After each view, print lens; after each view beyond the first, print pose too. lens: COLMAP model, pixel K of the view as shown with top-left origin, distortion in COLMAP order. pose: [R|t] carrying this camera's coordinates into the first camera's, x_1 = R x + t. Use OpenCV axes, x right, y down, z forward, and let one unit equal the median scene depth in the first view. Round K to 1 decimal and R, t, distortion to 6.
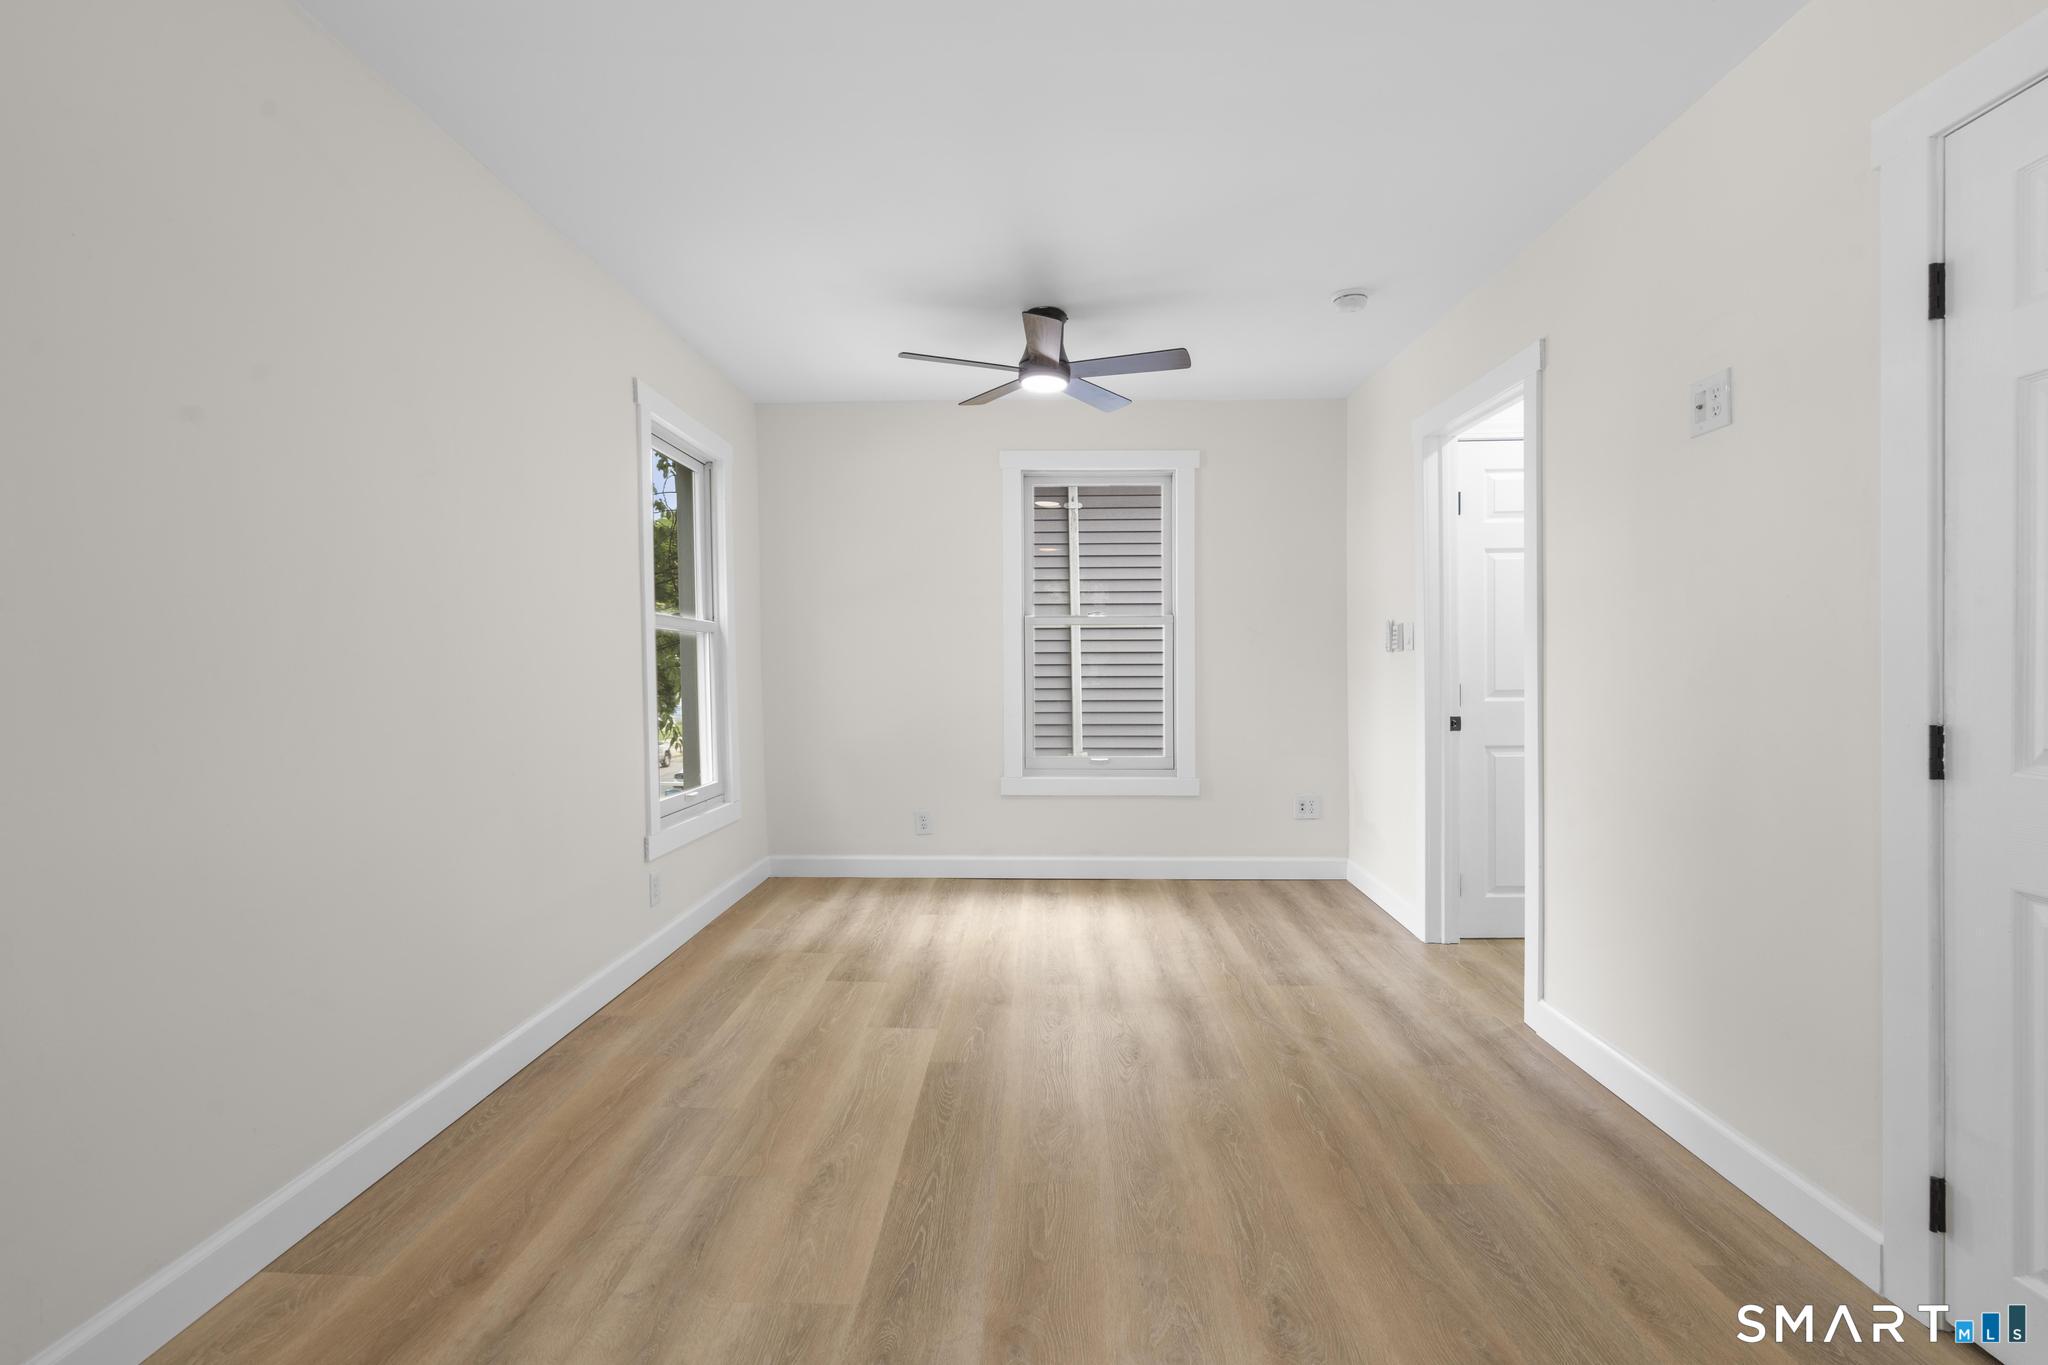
lens RADIAL K [[952.4, 0, 1010.5], [0, 952.4, 676.6], [0, 0, 1]] dist [-0.003950, 0.003225]
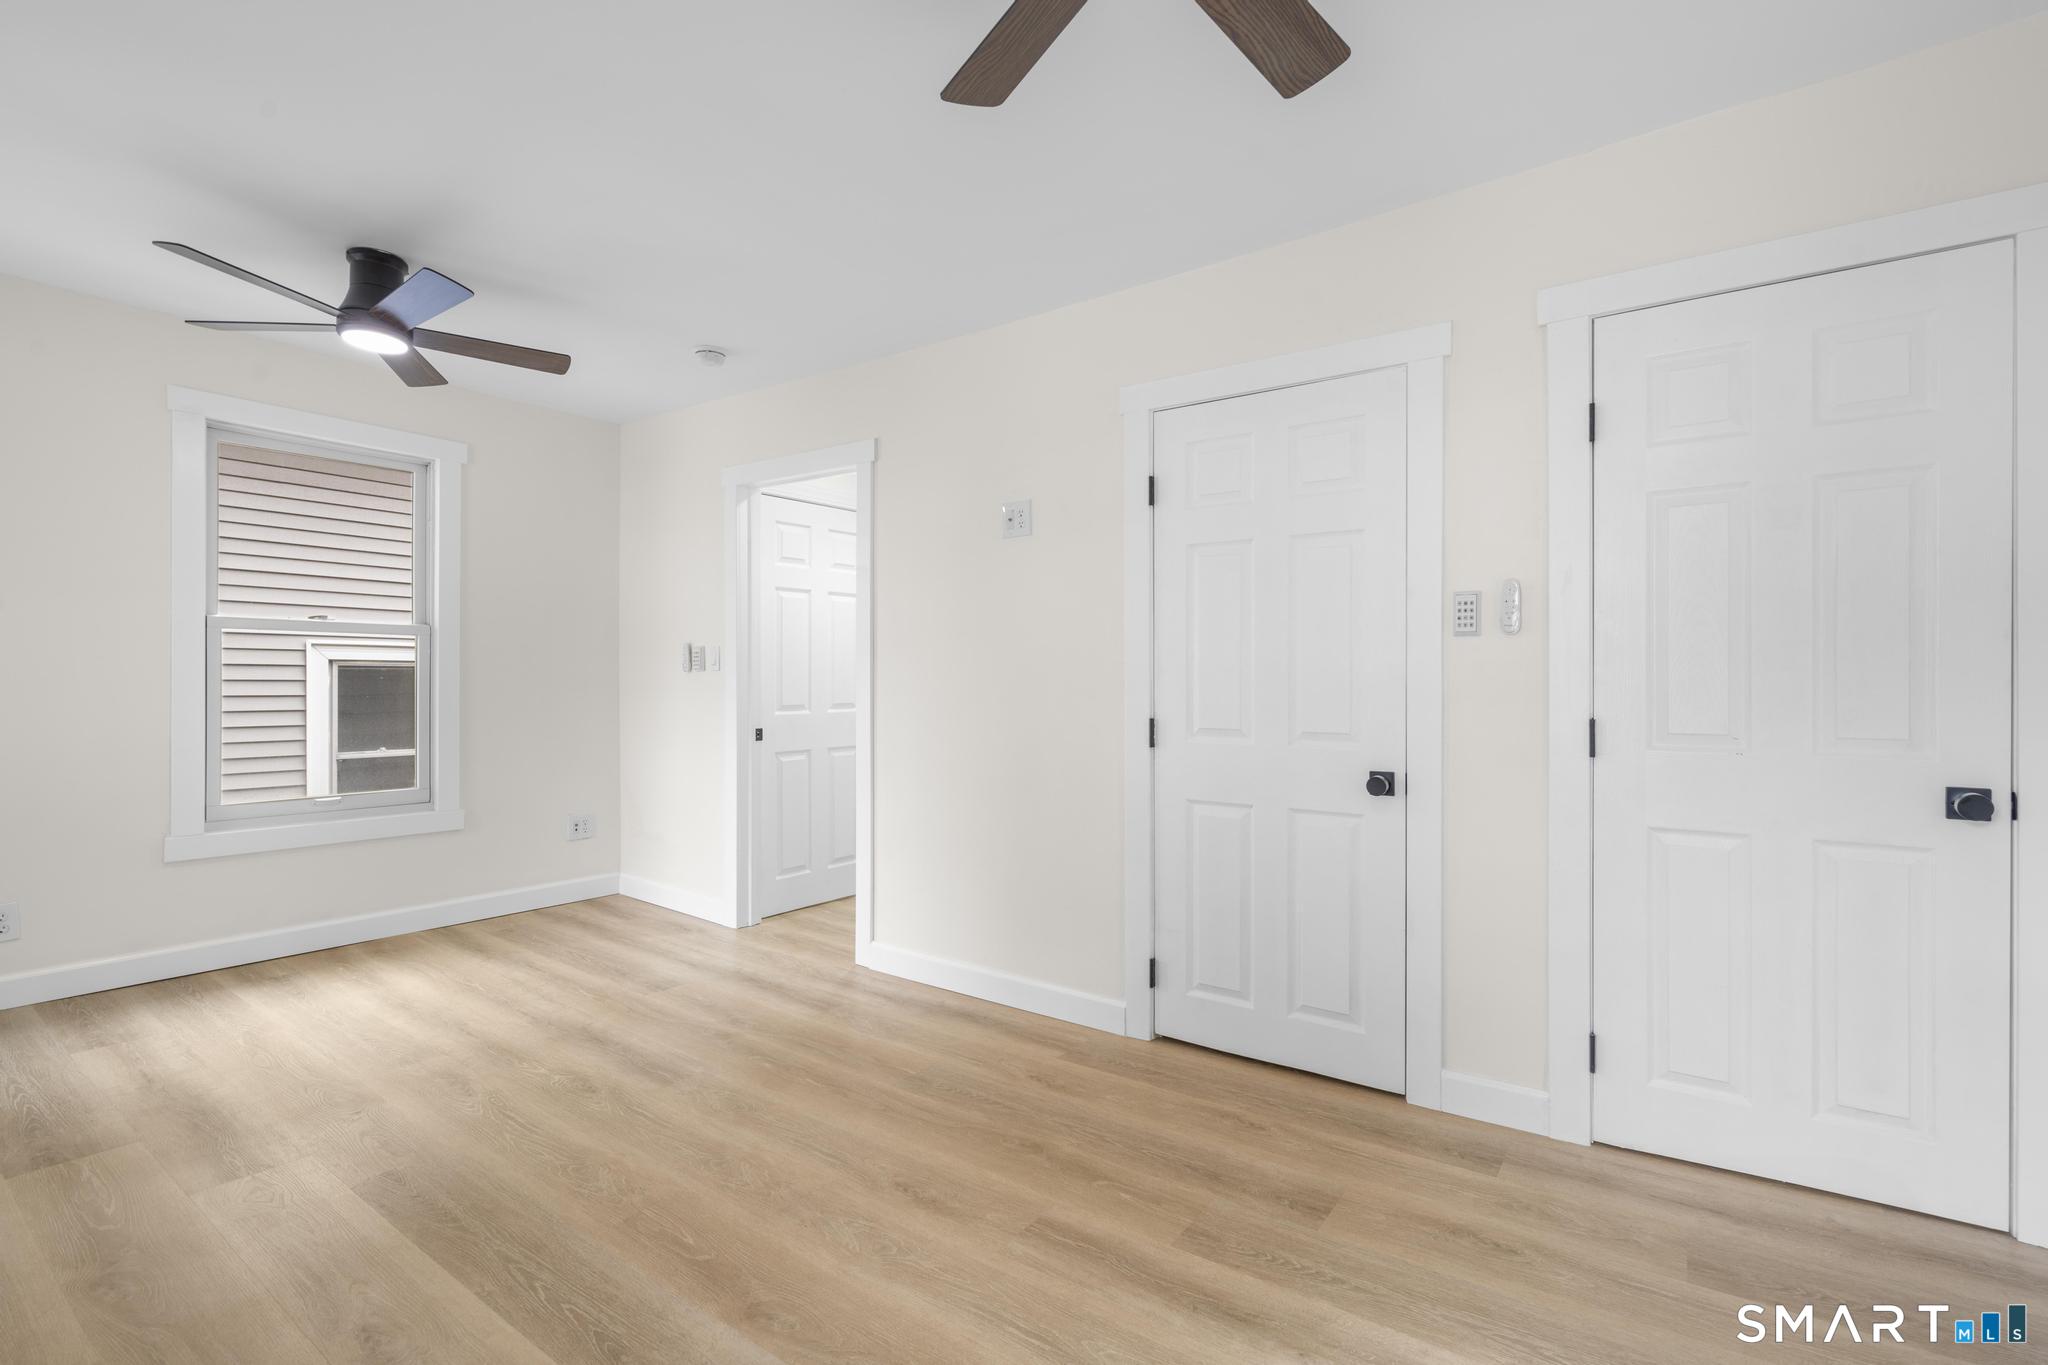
lens RADIAL K [[952.4, 0, 1066.6], [0, 952.4, 675.2], [0, 0, 1]] dist [-0.003950, 0.003225]
pose [[0.539947, 0.011493, 0.841620, -0.363712], [0.004675, 0.999850, -0.016653, -0.002247], [-0.841686, 0.012926, 0.539813, 0.059598]]
